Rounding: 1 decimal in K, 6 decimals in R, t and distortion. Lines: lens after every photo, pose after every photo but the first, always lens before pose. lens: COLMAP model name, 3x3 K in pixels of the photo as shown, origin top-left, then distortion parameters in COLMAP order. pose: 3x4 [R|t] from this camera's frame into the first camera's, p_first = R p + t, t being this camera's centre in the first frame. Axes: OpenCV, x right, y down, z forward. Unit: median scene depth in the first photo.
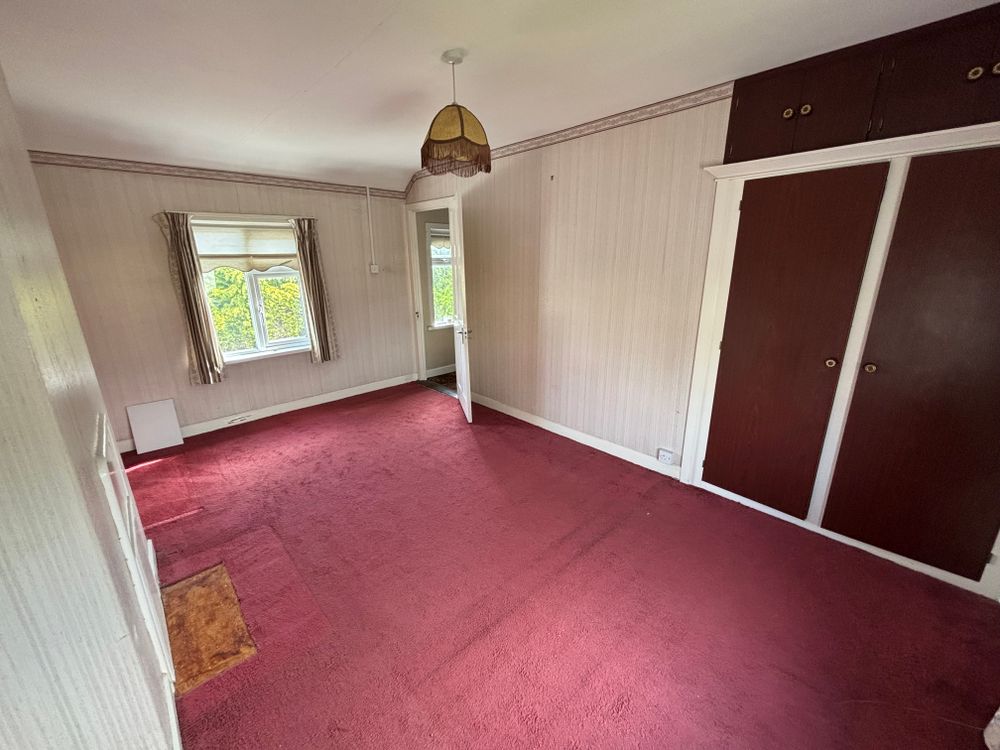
lens RADIAL K [[405.3, 0, 498.3], [0, 405.3, 373.7], [0, 0, 1]] dist [-0.000539, -0.000168]
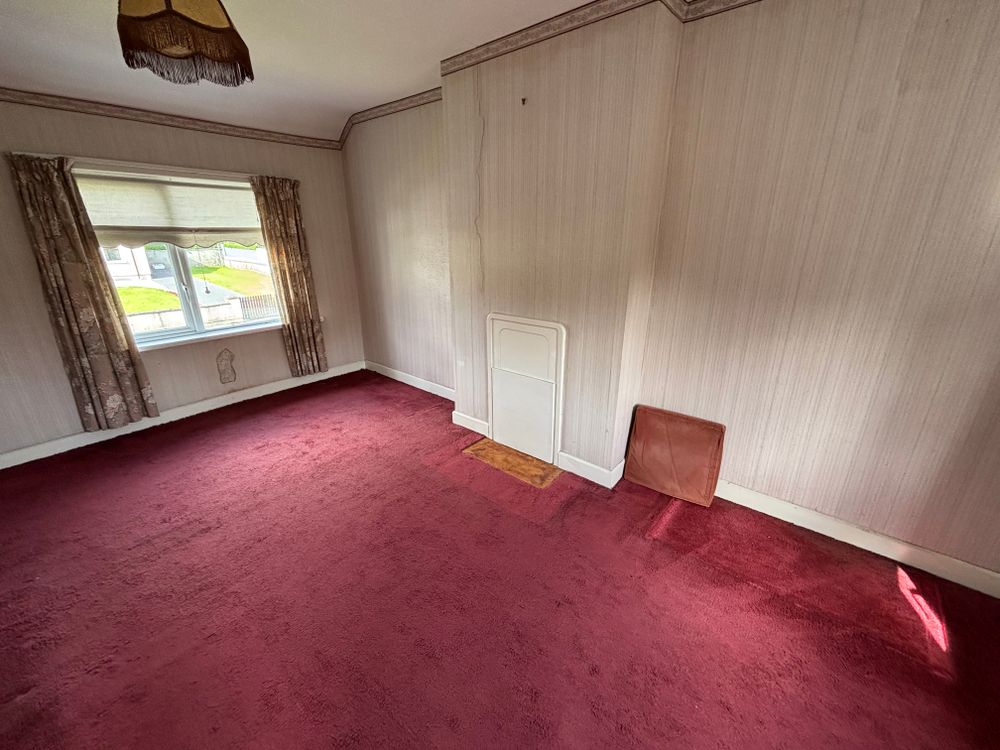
lens RADIAL K [[405.3, 0, 501.3], [0, 405.3, 371.7], [0, 0, 1]] dist [-0.000539, -0.000168]
pose [[-0.991215, 0.065645, -0.114816, -0.484602], [-0.014996, 0.806742, 0.590713, -0.511508], [0.131404, 0.587246, -0.798671, 1.823140]]
